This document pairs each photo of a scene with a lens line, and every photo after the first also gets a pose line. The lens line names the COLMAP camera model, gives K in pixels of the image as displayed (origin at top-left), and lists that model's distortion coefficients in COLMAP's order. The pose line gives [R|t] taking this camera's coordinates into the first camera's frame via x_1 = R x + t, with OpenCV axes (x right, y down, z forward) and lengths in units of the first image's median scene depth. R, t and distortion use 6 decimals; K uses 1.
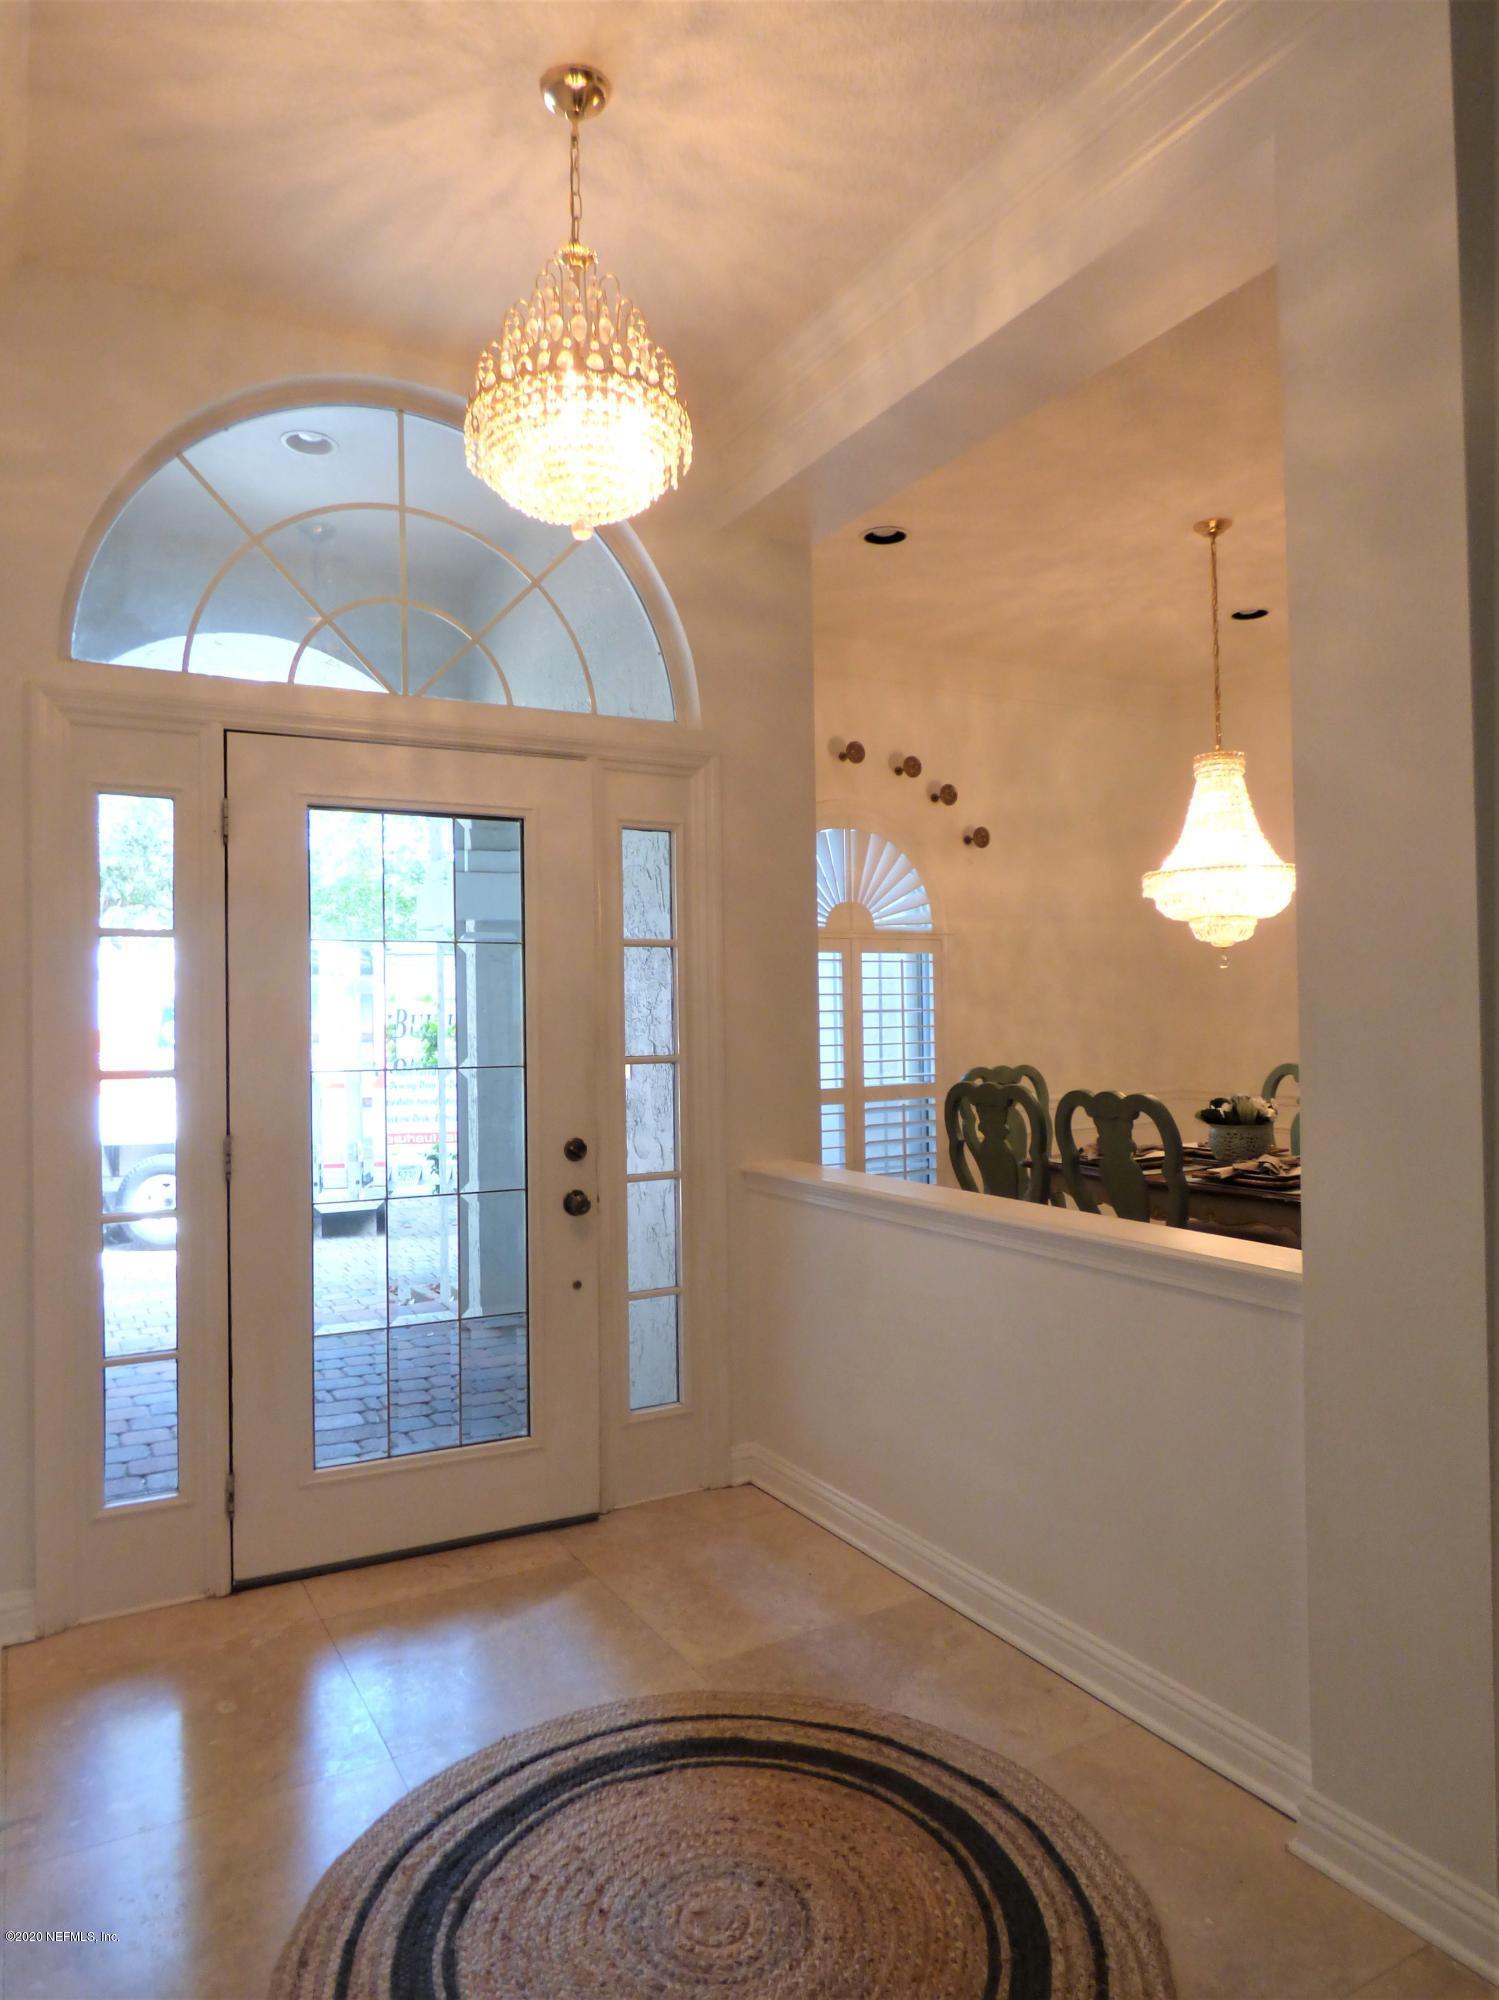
lens RADIAL K [[1270.6, 0, 749.5], [0, 1270.6, 1000.0], [0, 0, 1]] dist [0.002578, 0.000517]
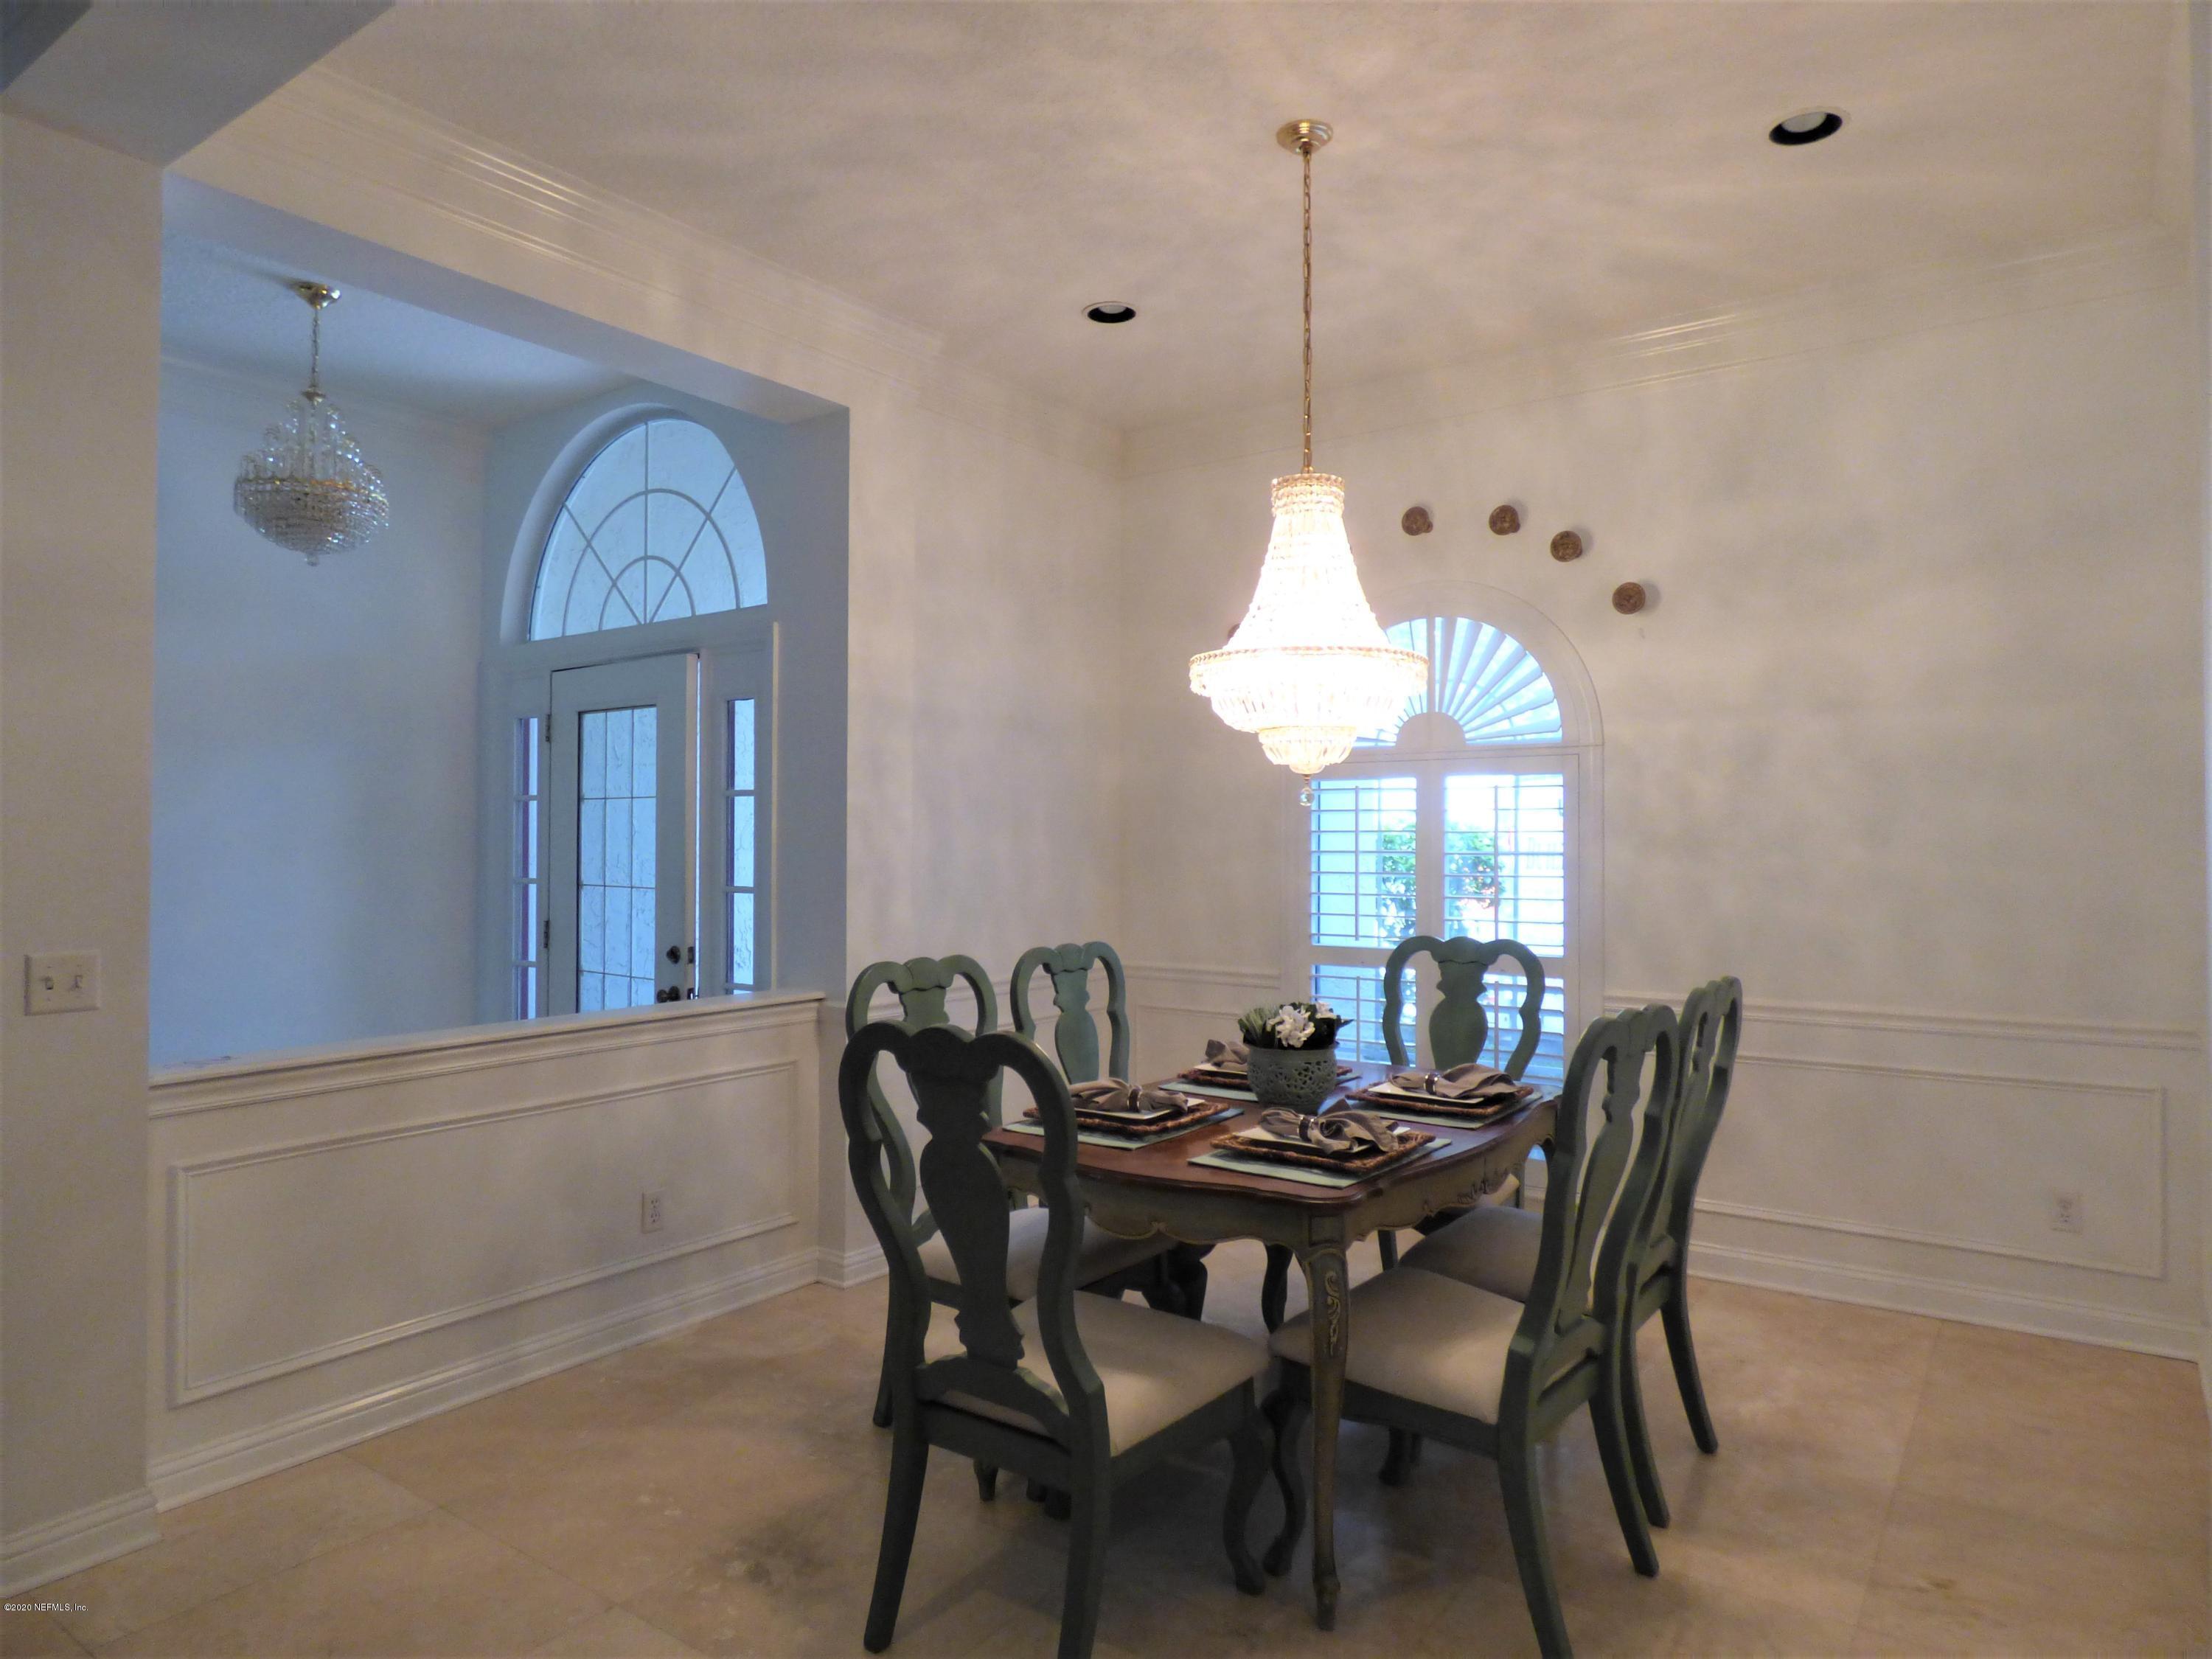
lens RADIAL K [[1356.9, 0, 1106.0], [0, 1356.9, 829.5], [0, 0, 1]] dist [0.000909, 0.000102]
pose [[0.419482, 0.004429, -0.907753, 0.811303], [0.002243, 0.999980, 0.005915, -0.010903], [0.907761, -0.004517, 0.419463, 0.504820]]
